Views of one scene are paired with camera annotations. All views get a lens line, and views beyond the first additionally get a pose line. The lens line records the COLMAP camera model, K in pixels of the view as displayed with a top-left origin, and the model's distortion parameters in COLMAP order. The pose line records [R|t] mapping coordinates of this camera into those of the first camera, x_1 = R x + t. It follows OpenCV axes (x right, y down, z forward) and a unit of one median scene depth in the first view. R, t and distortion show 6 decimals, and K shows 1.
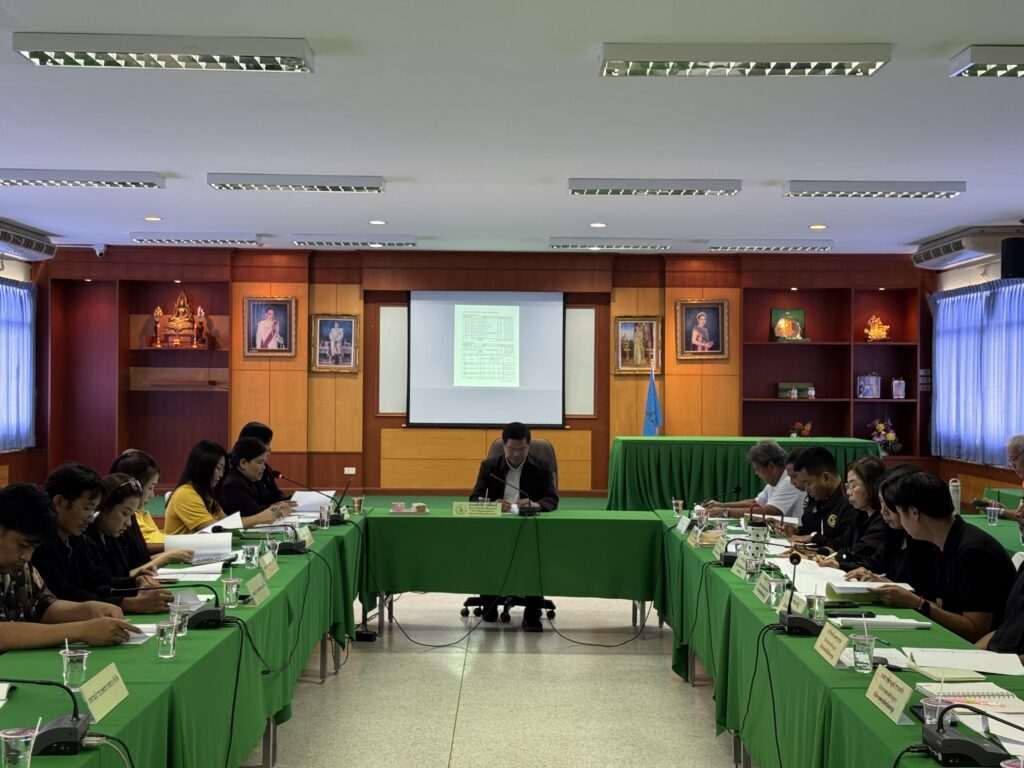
lens RADIAL K [[1424.5, 0, 511.1], [0, 1424.5, 387.1], [0, 0, 1]] dist [0.109391, 0.000000]
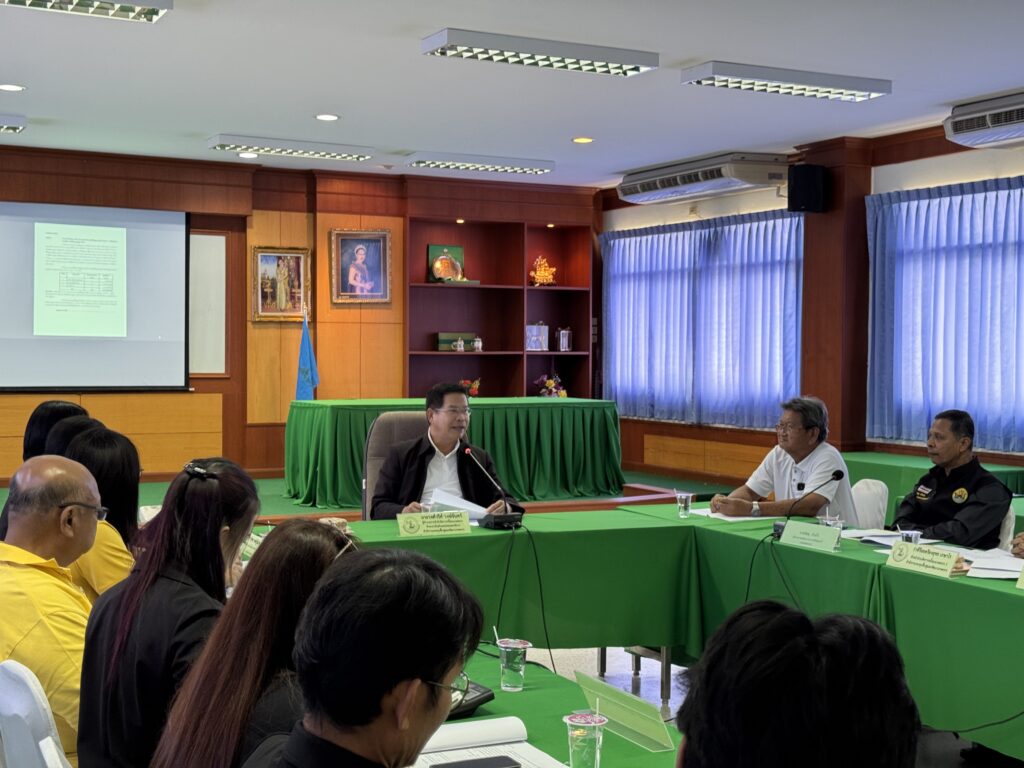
lens RADIAL K [[1424.5, 0, 515.5], [0, 1424.5, 379.6], [0, 0, 1]] dist [0.109391, 0.000000]
pose [[0.892115, -0.011458, 0.451663, -0.154515], [-0.000046, 0.999676, 0.025451, 0.003162], [-0.451809, -0.022726, 0.891825, 0.235241]]
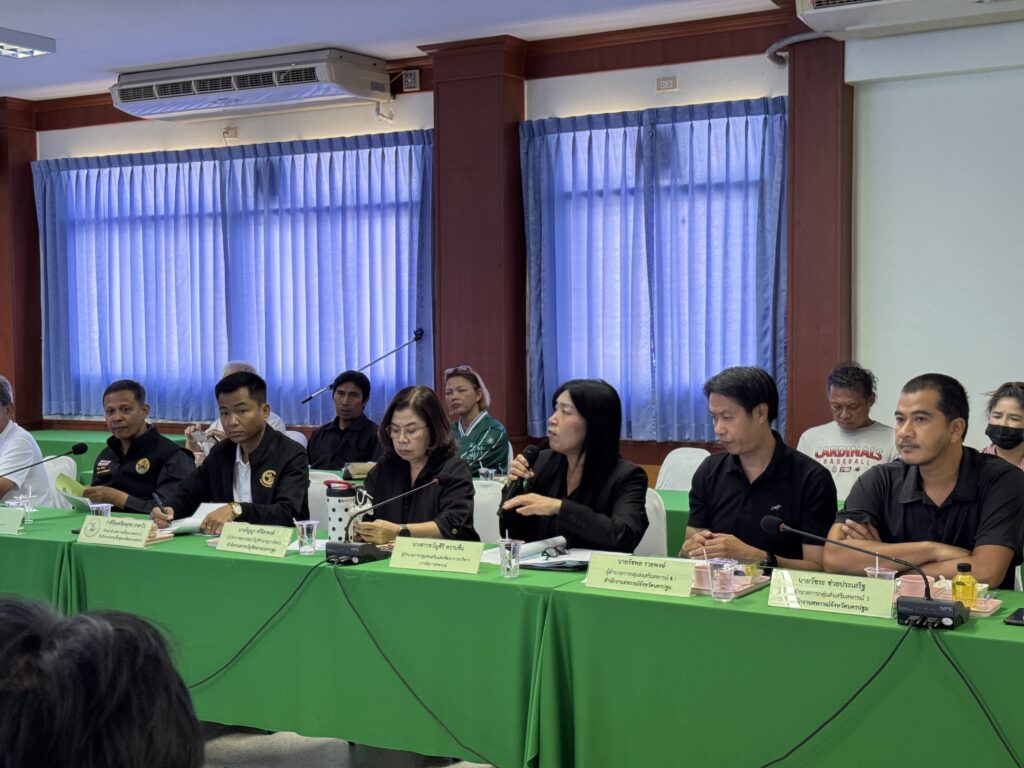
lens RADIAL K [[1424.5, 0, 511.6], [0, 1424.5, 385.9], [0, 0, 1]] dist [0.109391, 0.000000]
pose [[0.515069, -0.047700, 0.855821, -0.148964], [0.013043, 0.998771, 0.047818, 0.006174], [-0.857050, -0.013467, 0.515058, 0.246892]]
